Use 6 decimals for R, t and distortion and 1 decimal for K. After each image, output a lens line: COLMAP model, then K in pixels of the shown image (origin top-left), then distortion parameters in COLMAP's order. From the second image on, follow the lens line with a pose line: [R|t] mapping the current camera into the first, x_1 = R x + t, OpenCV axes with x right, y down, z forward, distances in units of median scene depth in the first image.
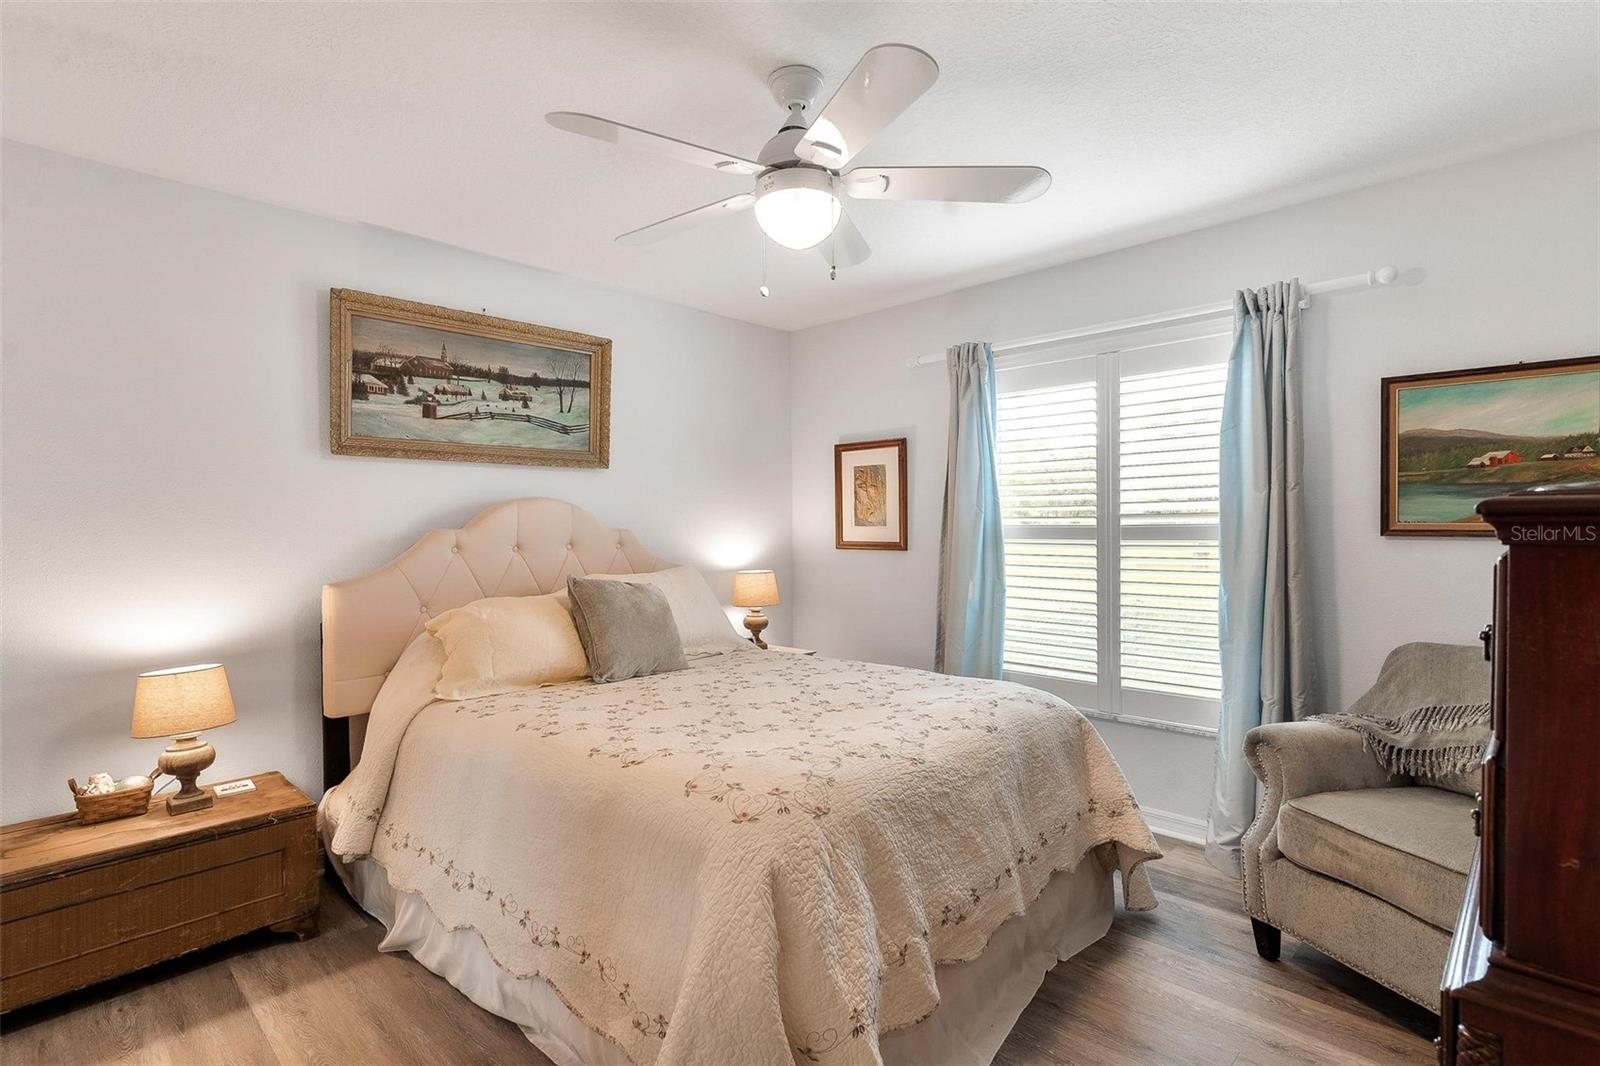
lens RADIAL K [[778.8, 0, 802.6], [0, 778.8, 533.2], [0, 0, 1]] dist [0.000875, 0.000001]
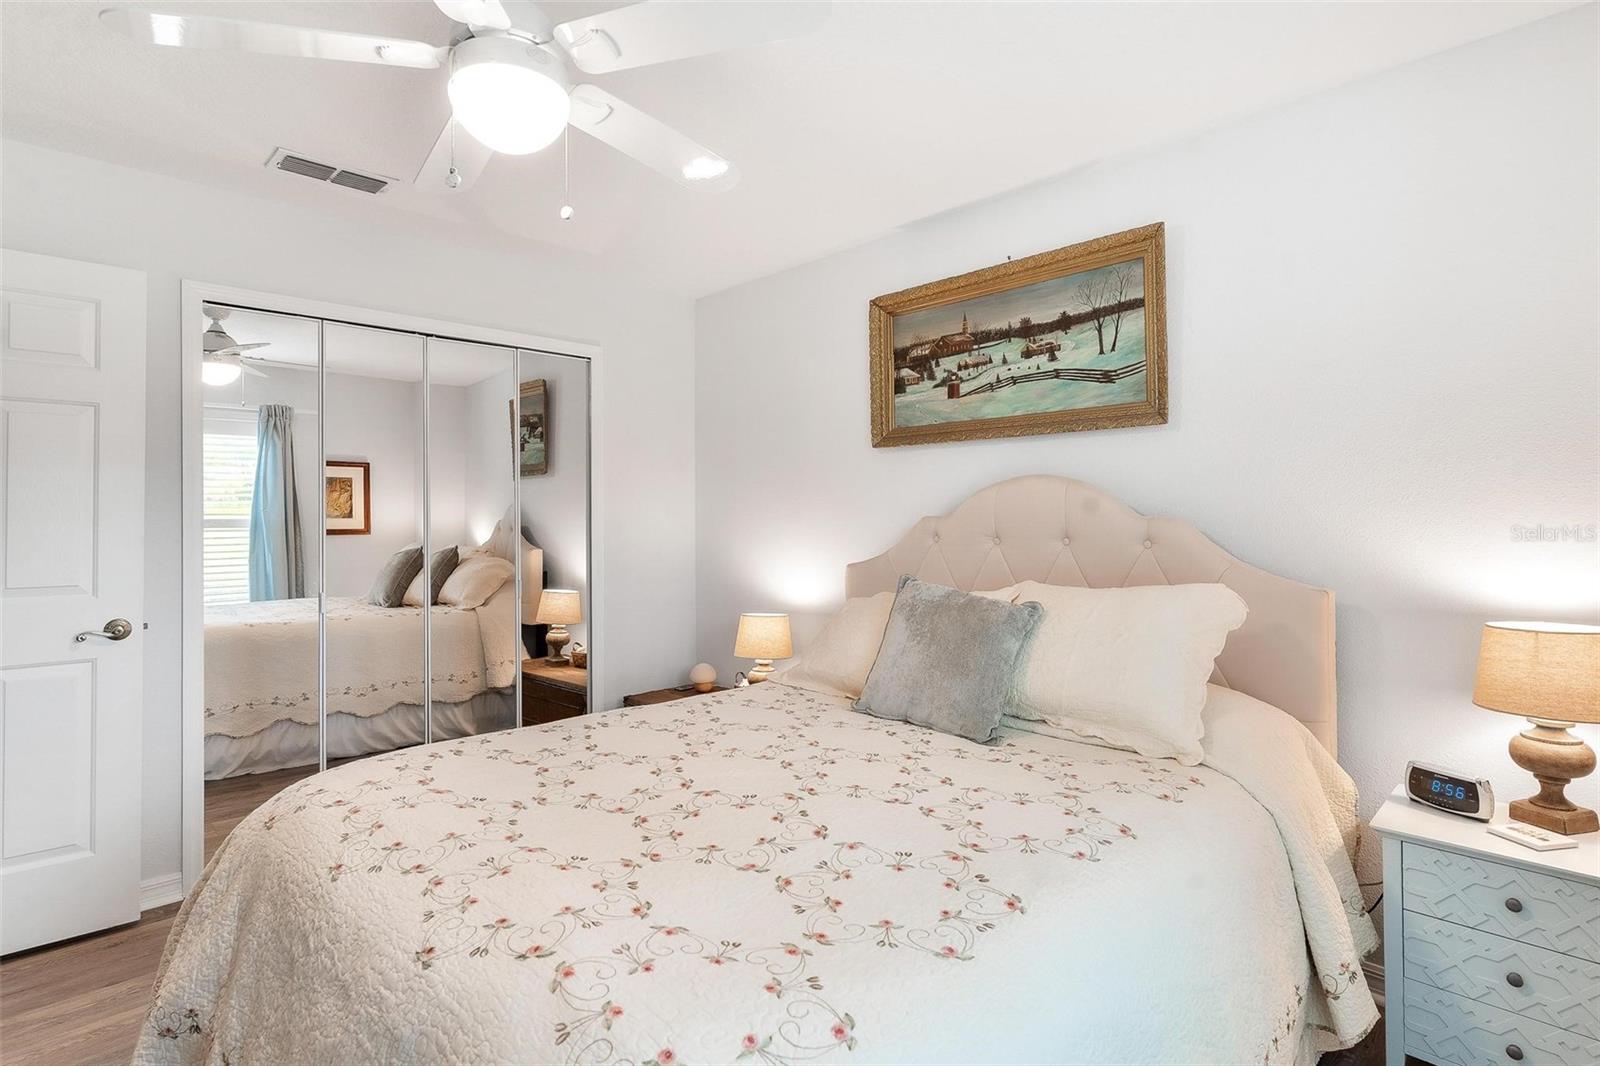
lens RADIAL K [[778.8, 0, 803.5], [0, 778.8, 522.7], [0, 0, 1]] dist [0.000875, 0.000001]
pose [[-0.051382, 0.032679, -0.998144, 0.466436], [0.003869, 0.999463, 0.032523, -0.025691], [0.998672, -0.002191, -0.051480, 0.828926]]
